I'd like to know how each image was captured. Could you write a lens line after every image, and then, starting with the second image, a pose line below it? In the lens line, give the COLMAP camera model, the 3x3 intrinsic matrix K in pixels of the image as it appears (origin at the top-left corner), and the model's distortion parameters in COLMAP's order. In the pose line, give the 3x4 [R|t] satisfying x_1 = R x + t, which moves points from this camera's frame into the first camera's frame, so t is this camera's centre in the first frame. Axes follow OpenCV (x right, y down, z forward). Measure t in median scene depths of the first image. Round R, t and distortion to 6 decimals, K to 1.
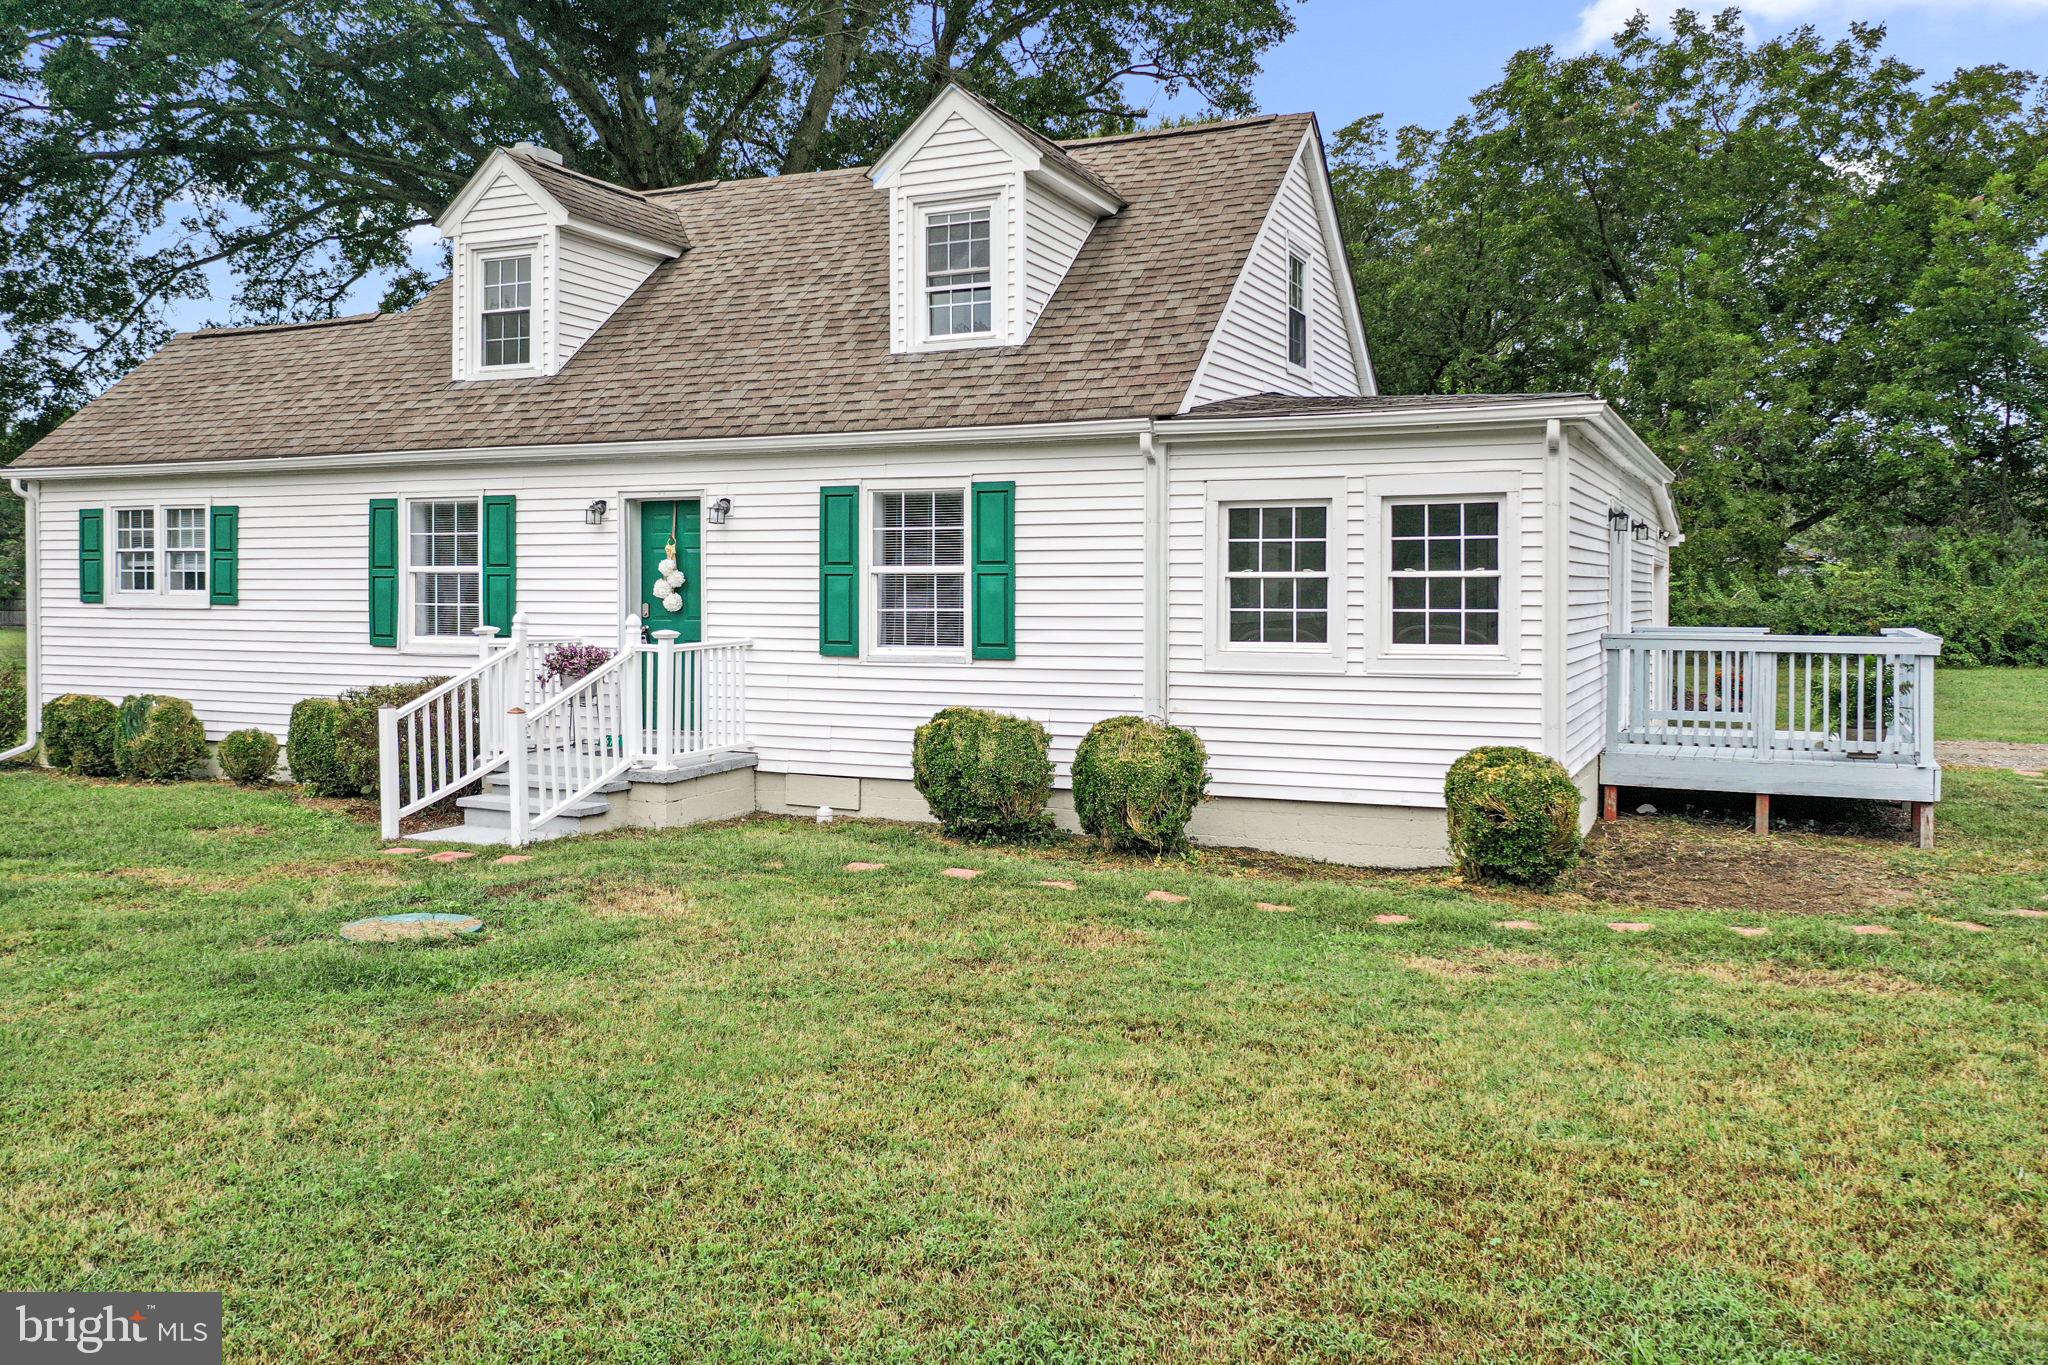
lens RADIAL K [[1664.2, 0, 1025.6], [0, 1664.2, 619.4], [0, 0, 1]] dist [-0.009583, -0.007962]
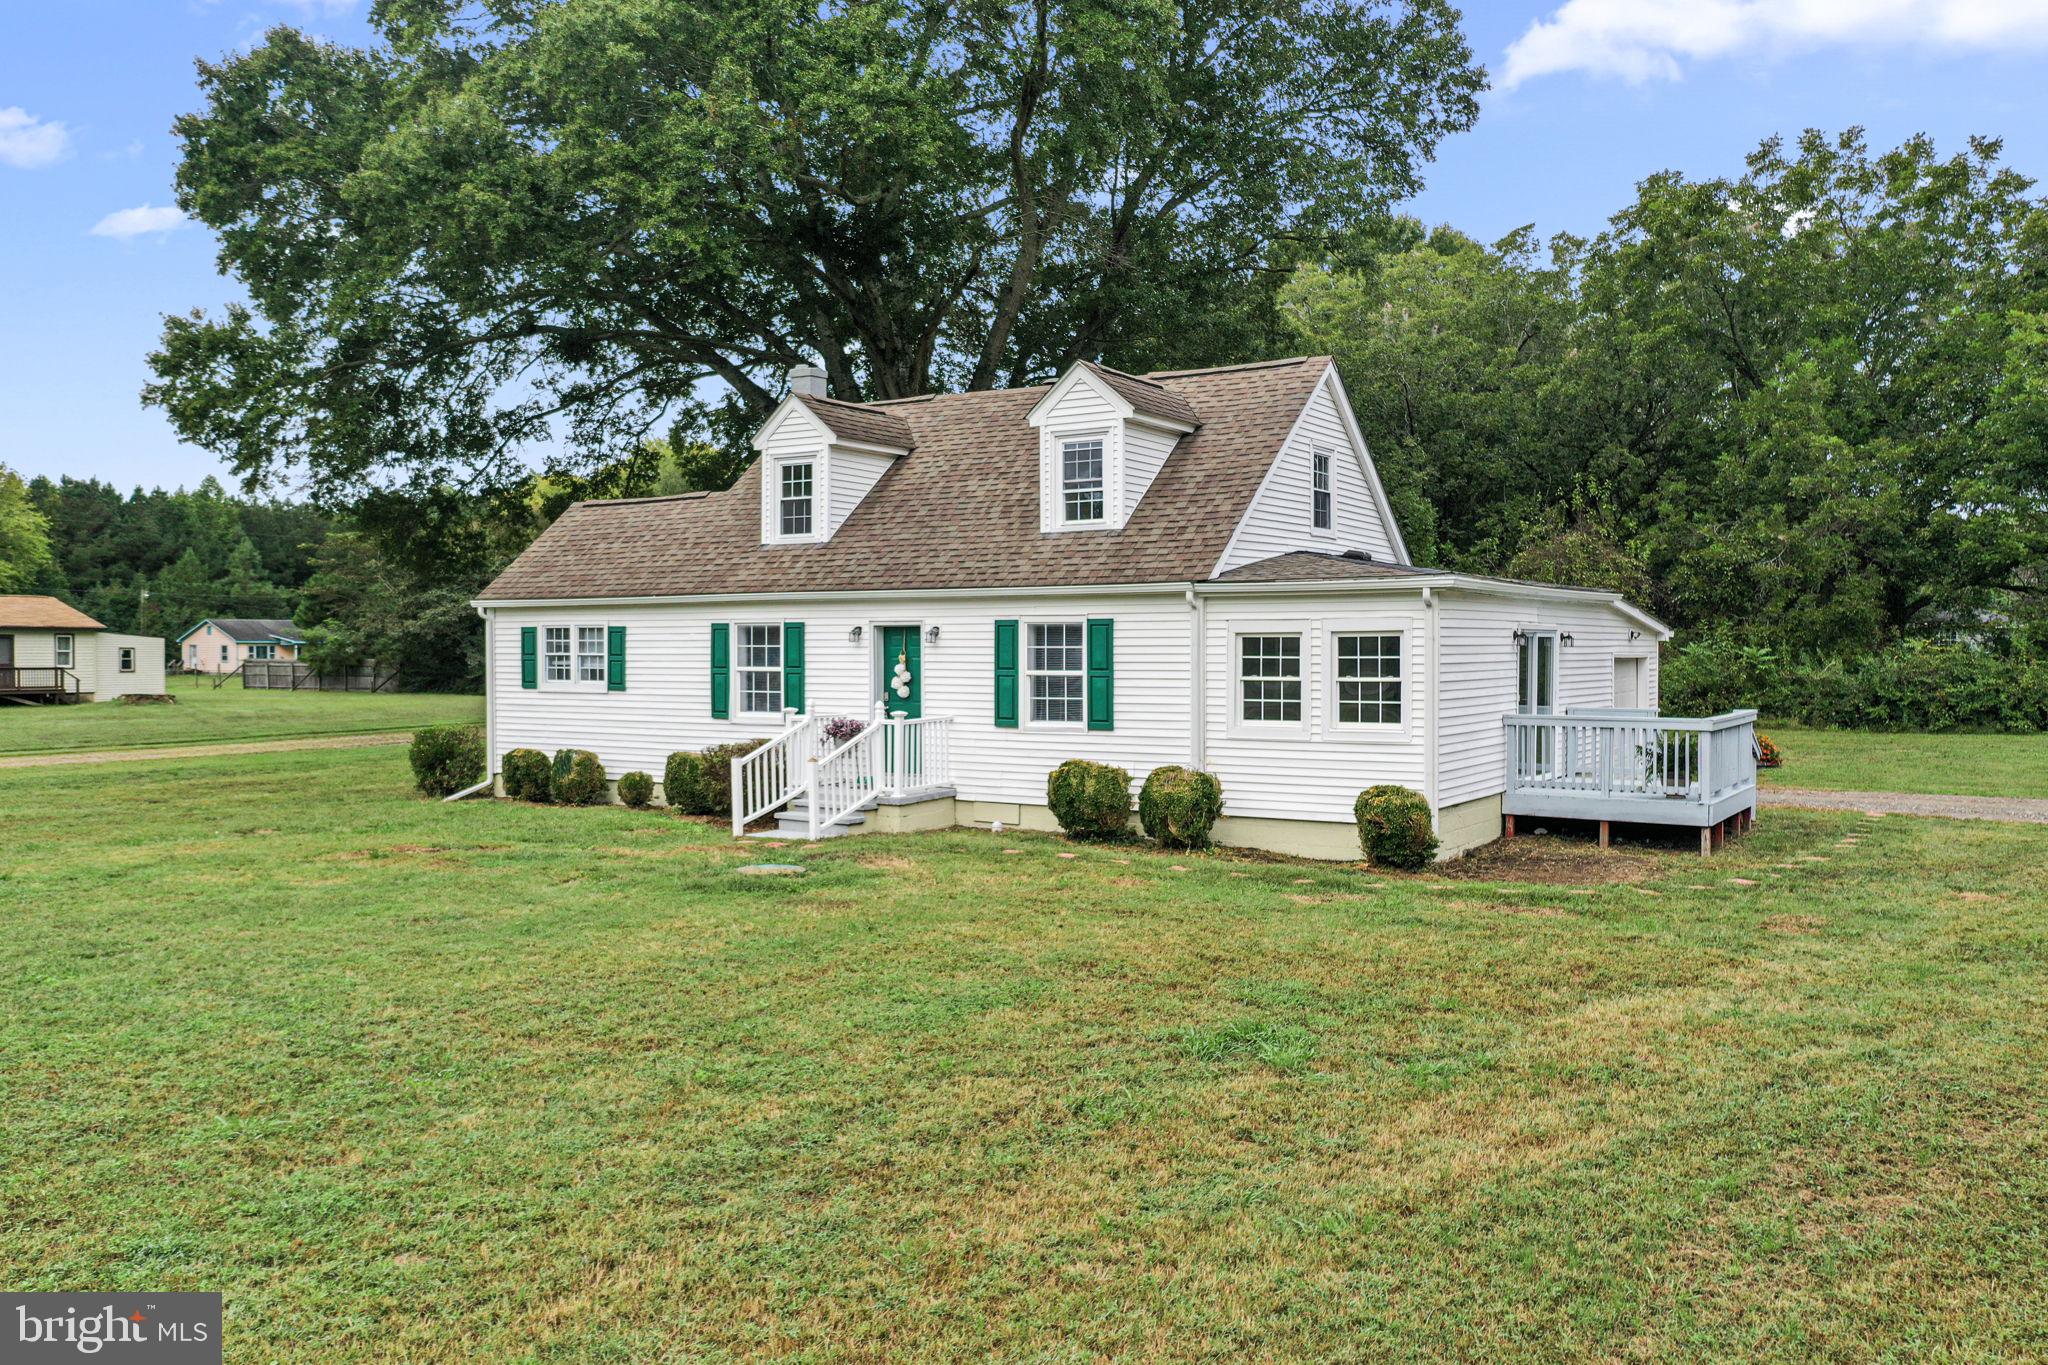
lens RADIAL K [[1634.7, 0, 1024.0], [0, 1634.7, 682.5], [0, 0, 1]] dist [0.000606, -0.002582]
pose [[0.990558, 0.000143, -0.137093, 0.110701], [0.000321, 0.999994, 0.003363, -0.024215], [0.137092, -0.003376, 0.990553, -0.506358]]
